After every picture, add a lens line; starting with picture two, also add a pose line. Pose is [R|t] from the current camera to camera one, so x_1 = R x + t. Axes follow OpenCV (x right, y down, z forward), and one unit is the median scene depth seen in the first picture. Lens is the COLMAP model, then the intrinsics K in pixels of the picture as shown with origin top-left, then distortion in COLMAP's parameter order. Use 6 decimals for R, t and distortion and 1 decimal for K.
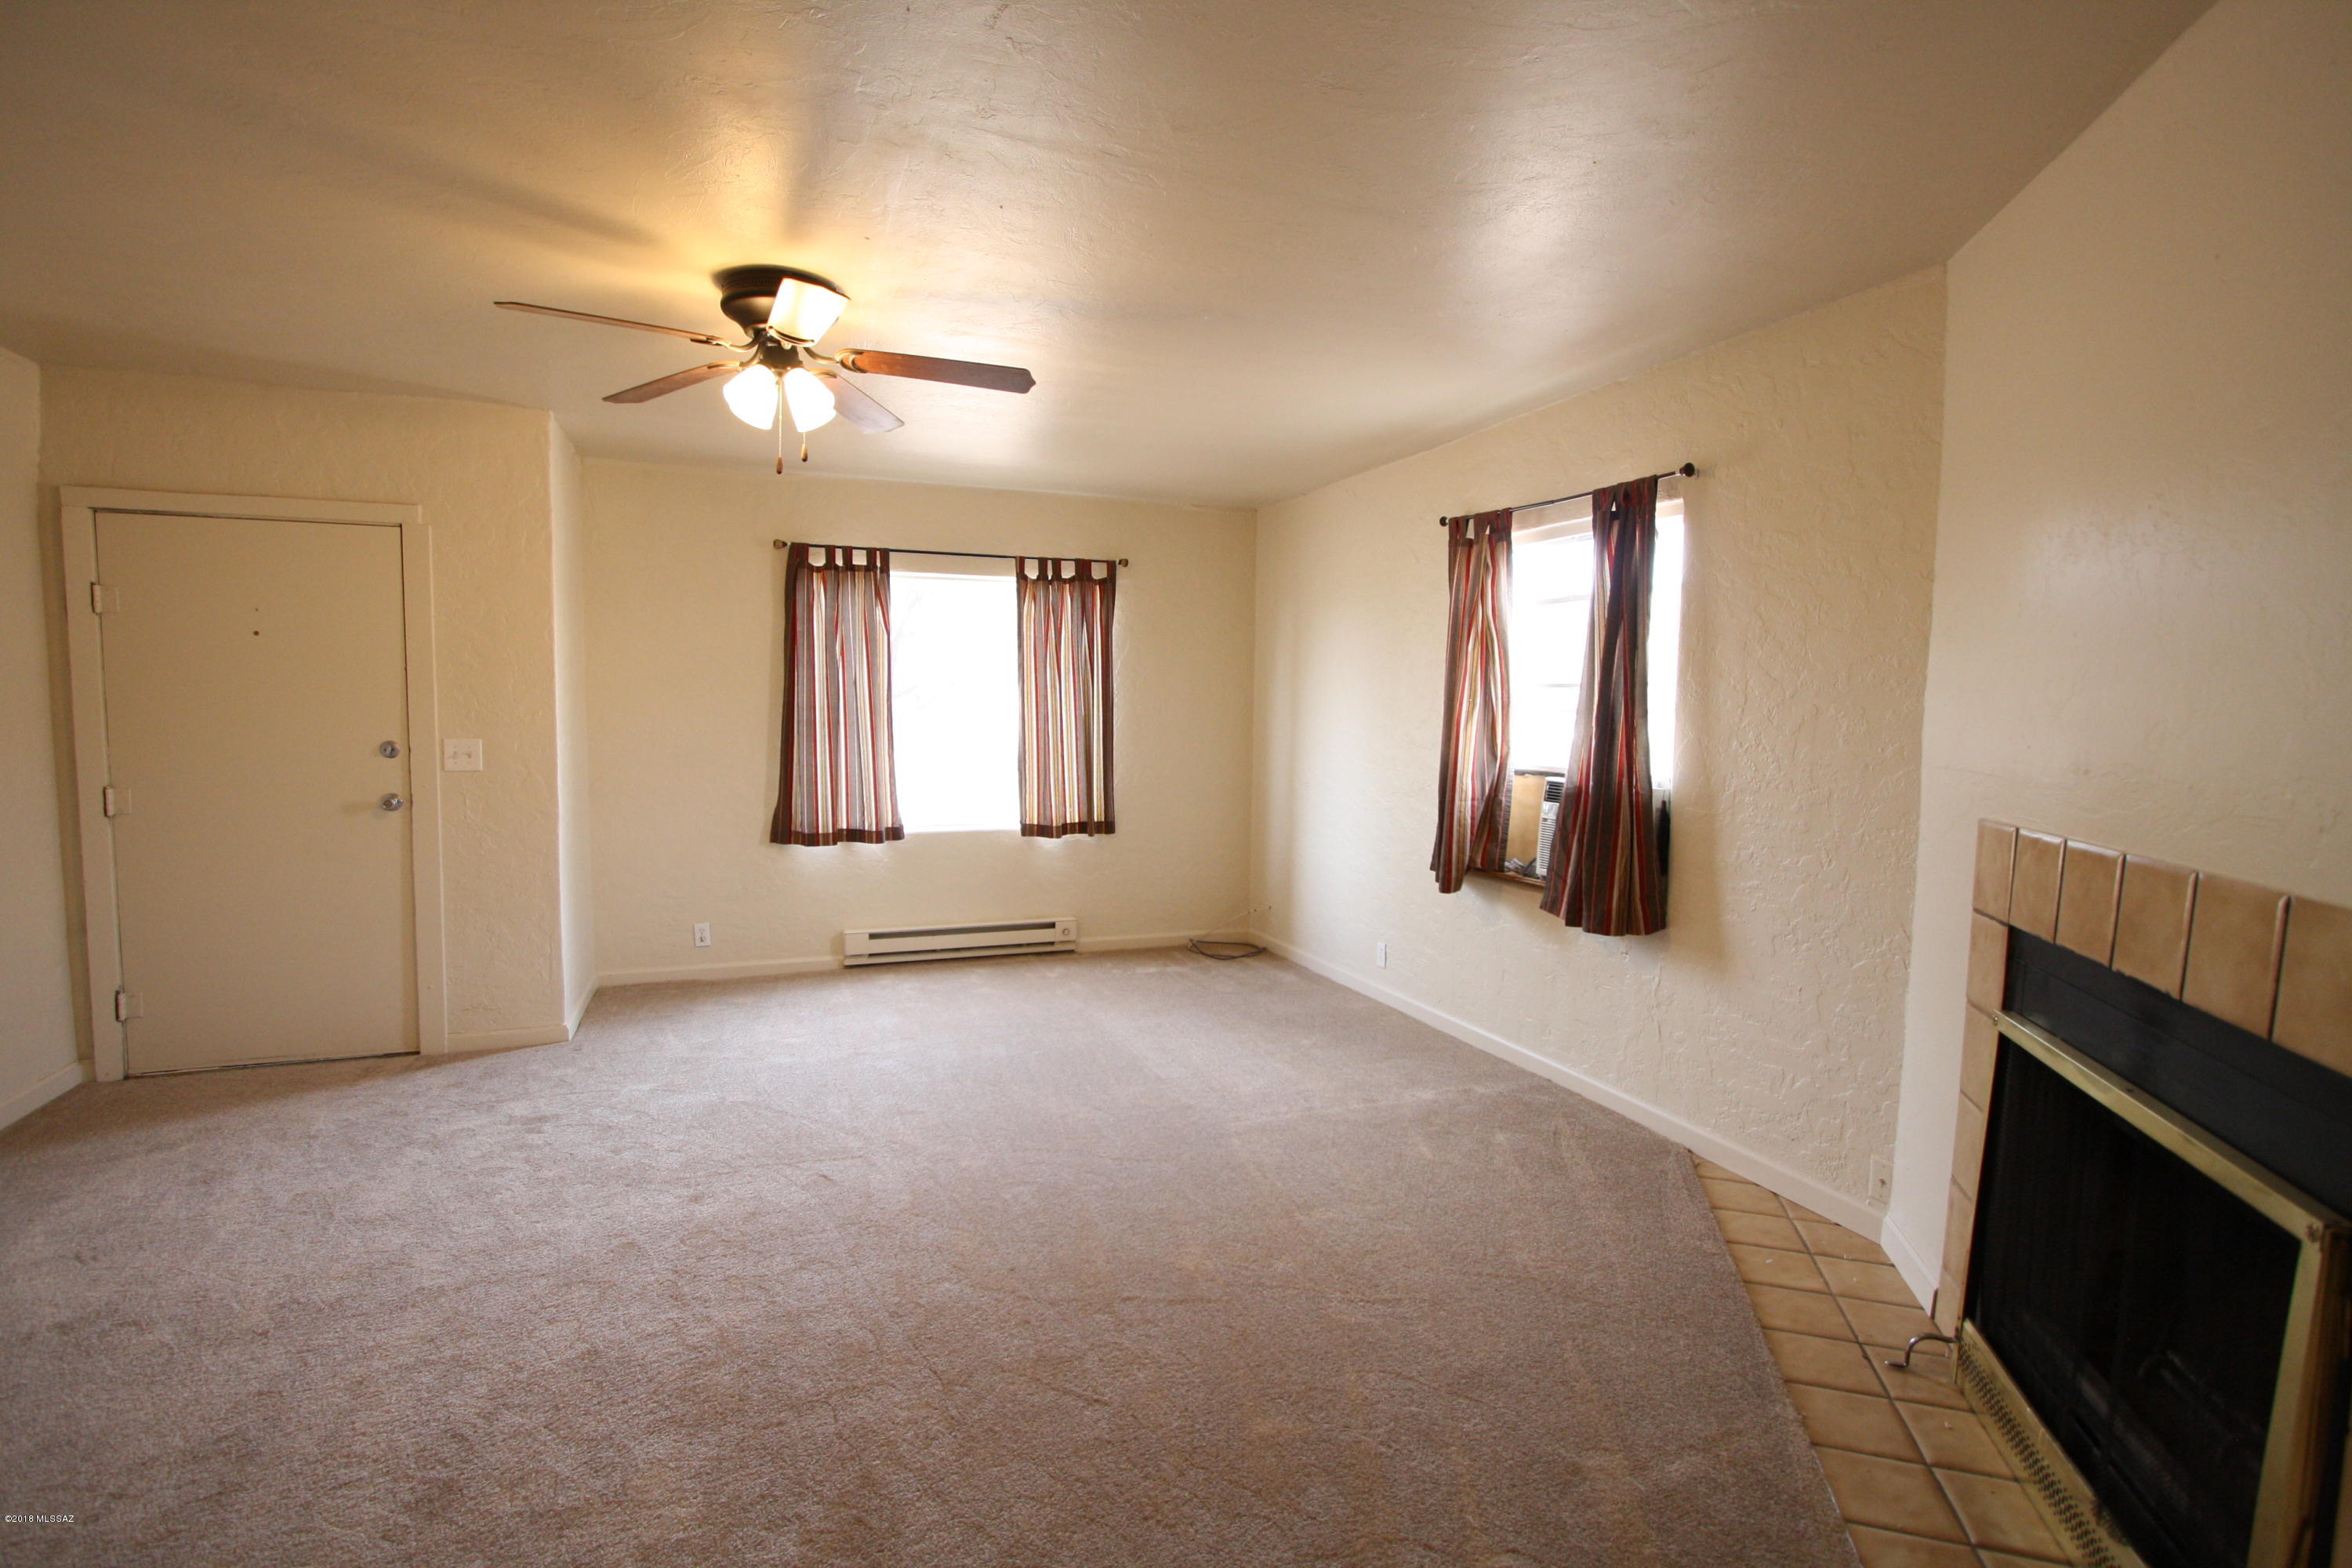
lens RADIAL K [[1108.2, 0, 1157.2], [0, 1108.2, 784.5], [0, 0, 1]] dist [-0.023134, 0.007464]
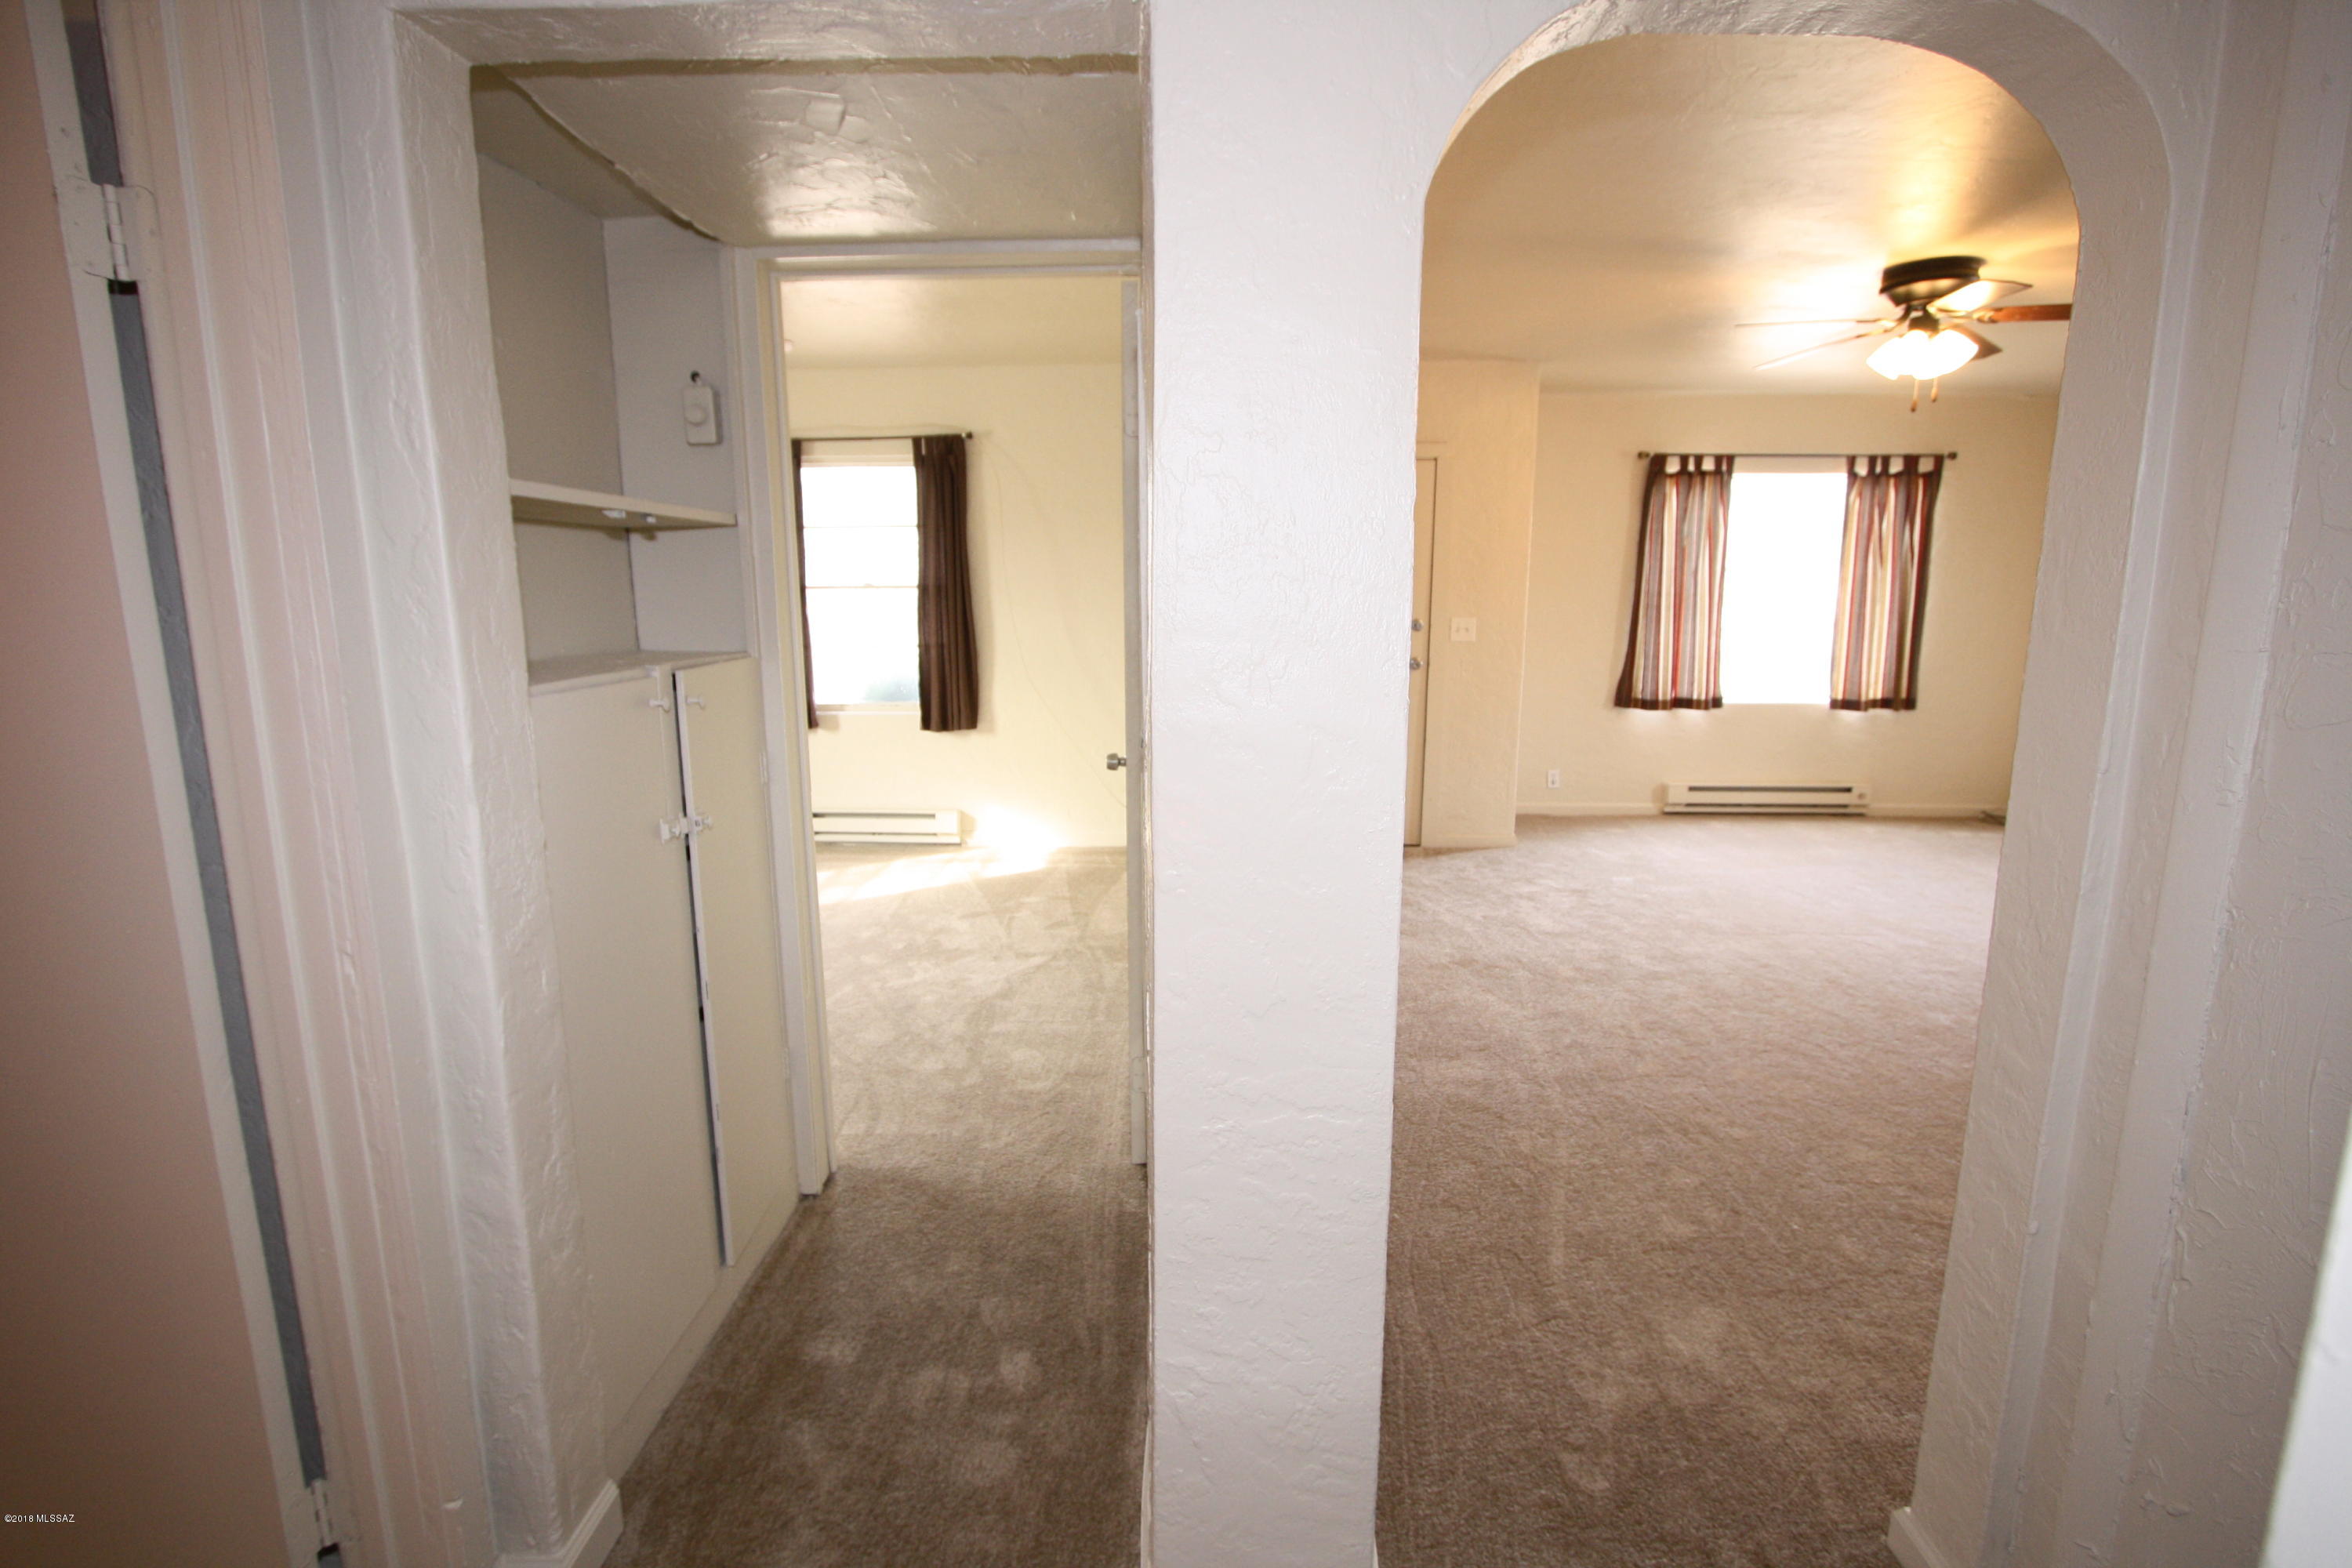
lens RADIAL K [[1108.2, 0, 1157.2], [0, 1108.2, 784.5], [0, 0, 1]] dist [-0.023134, 0.007464]
pose [[0.923143, 0.056454, -0.380290, -0.450797], [-0.019518, 0.994766, 0.100295, 0.033547], [0.383962, -0.085164, 0.919413, -0.411655]]
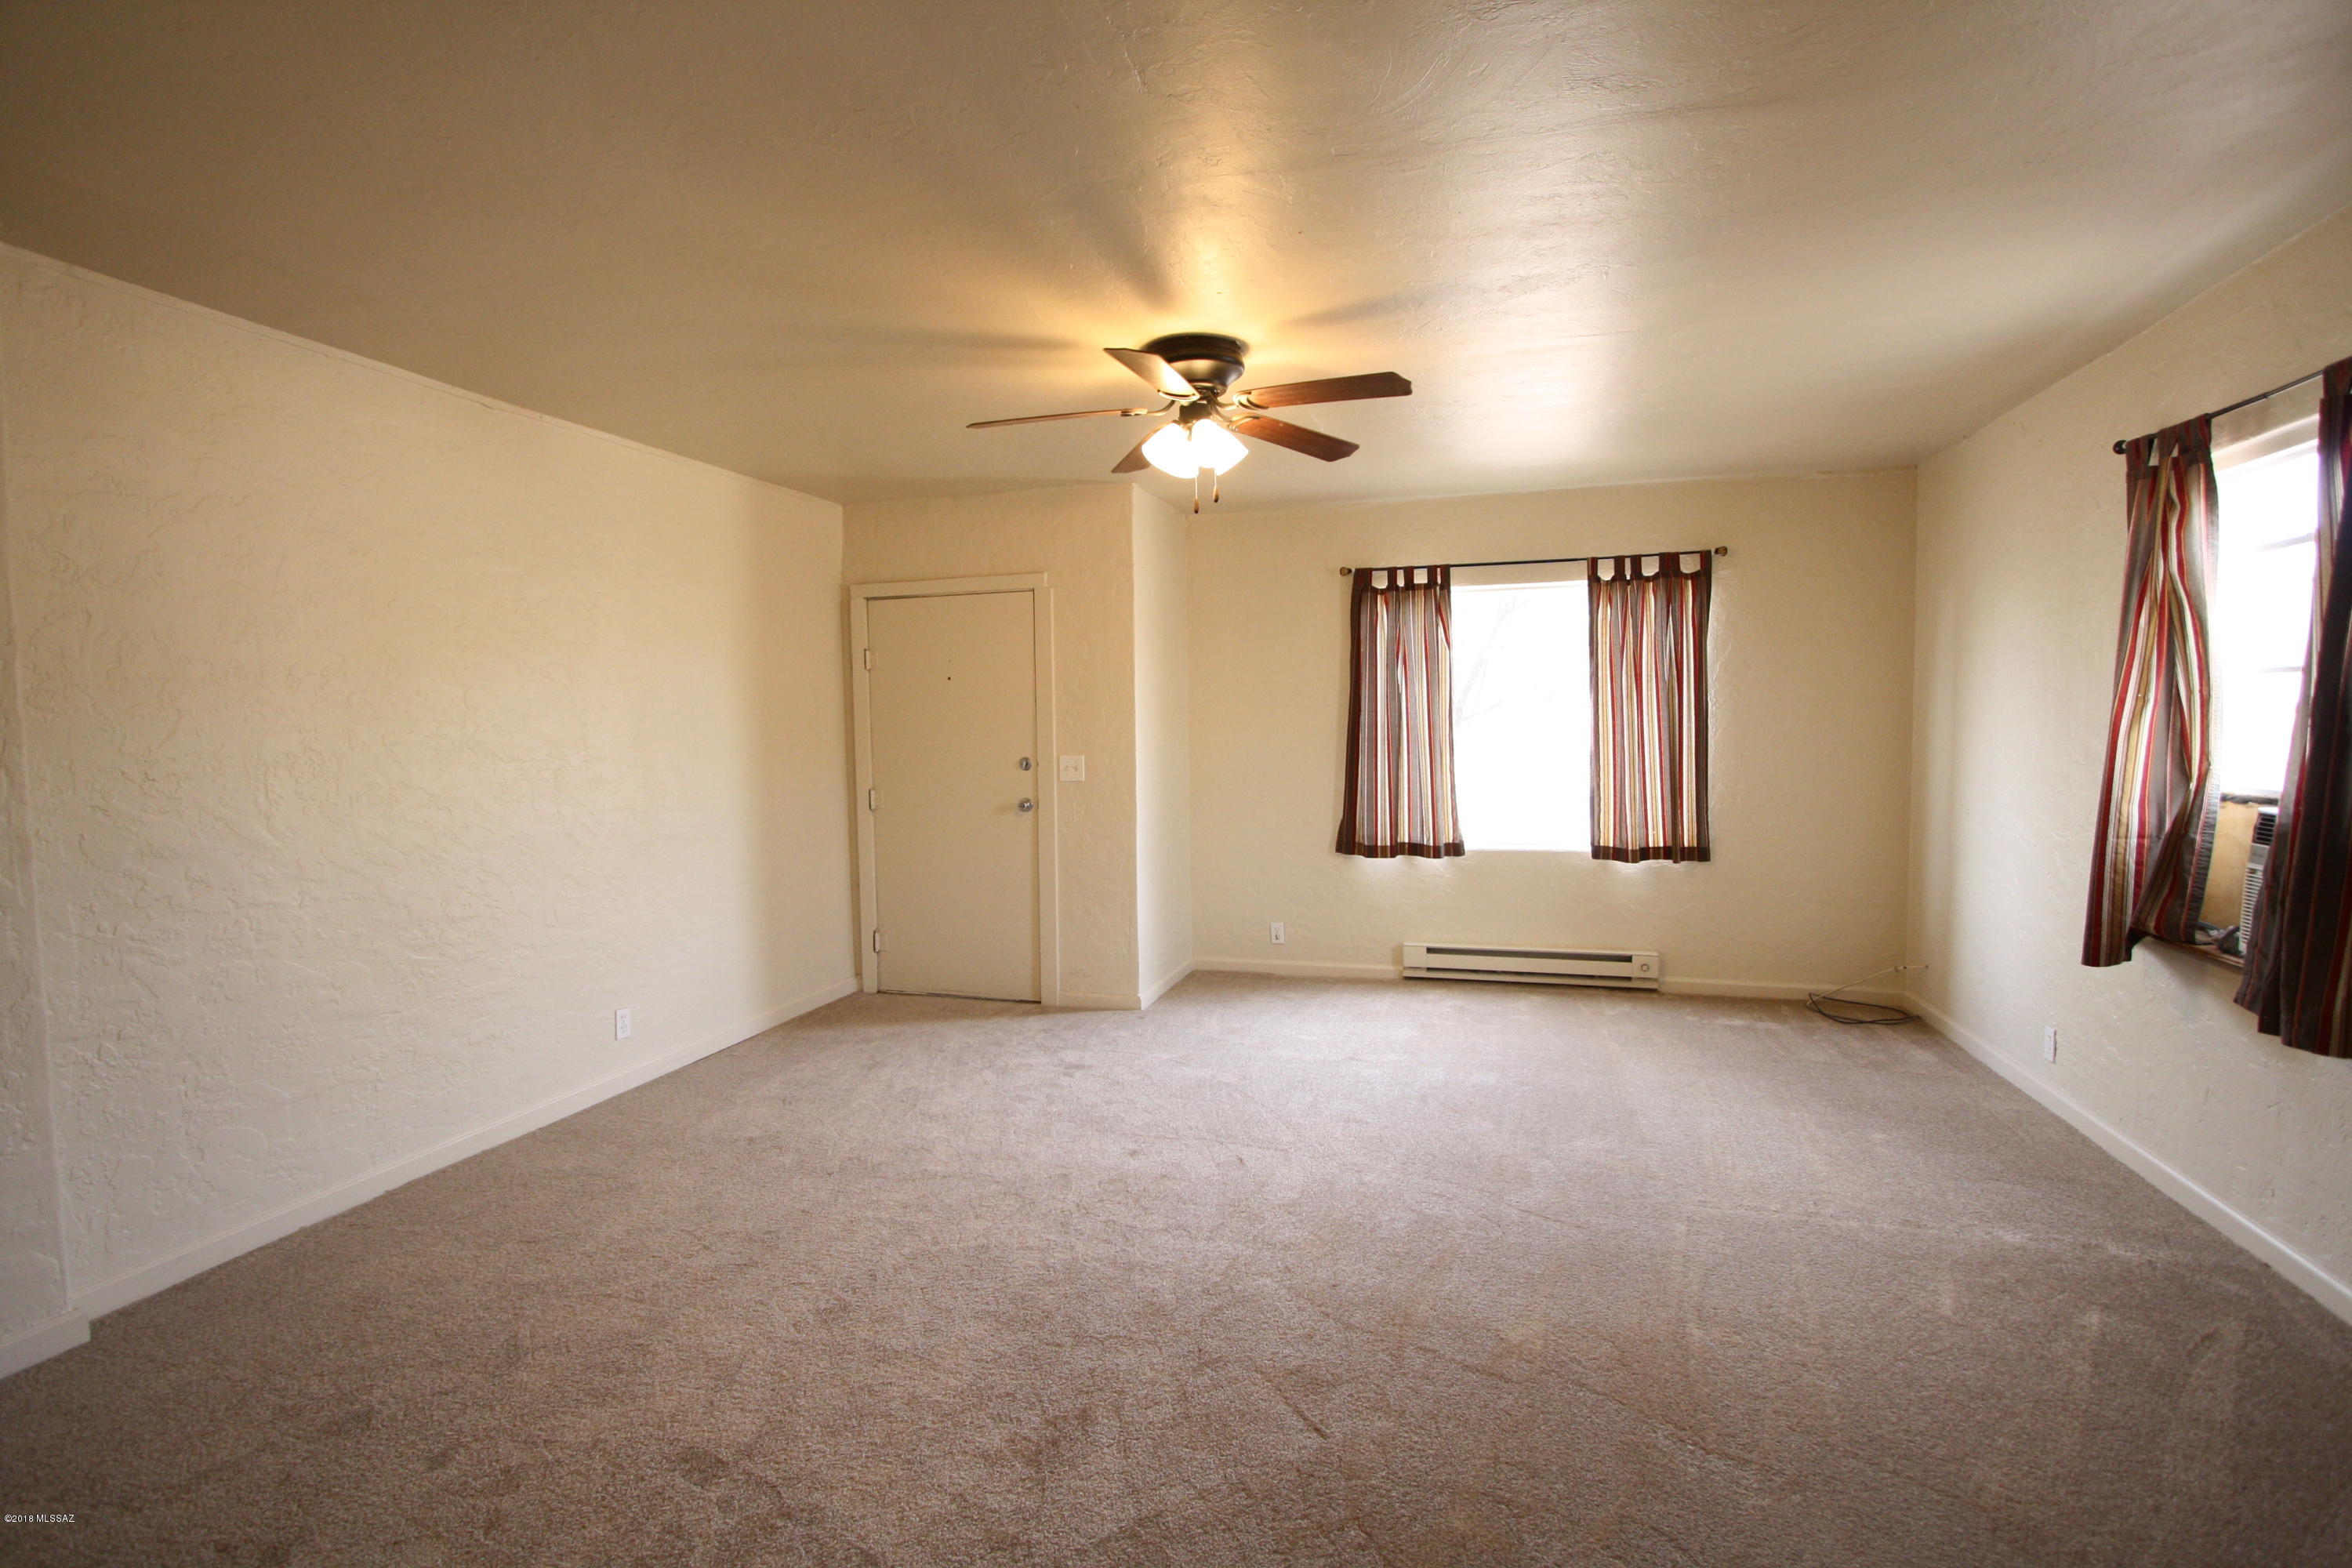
lens RADIAL K [[1108.2, 0, 1157.2], [0, 1108.2, 784.5], [0, 0, 1]] dist [-0.023134, 0.007464]
pose [[0.788492, 0.012270, -0.614923, 0.219238], [-0.021722, 0.999733, -0.007905, -0.000516], [0.614662, 0.019590, 0.788547, 0.067935]]
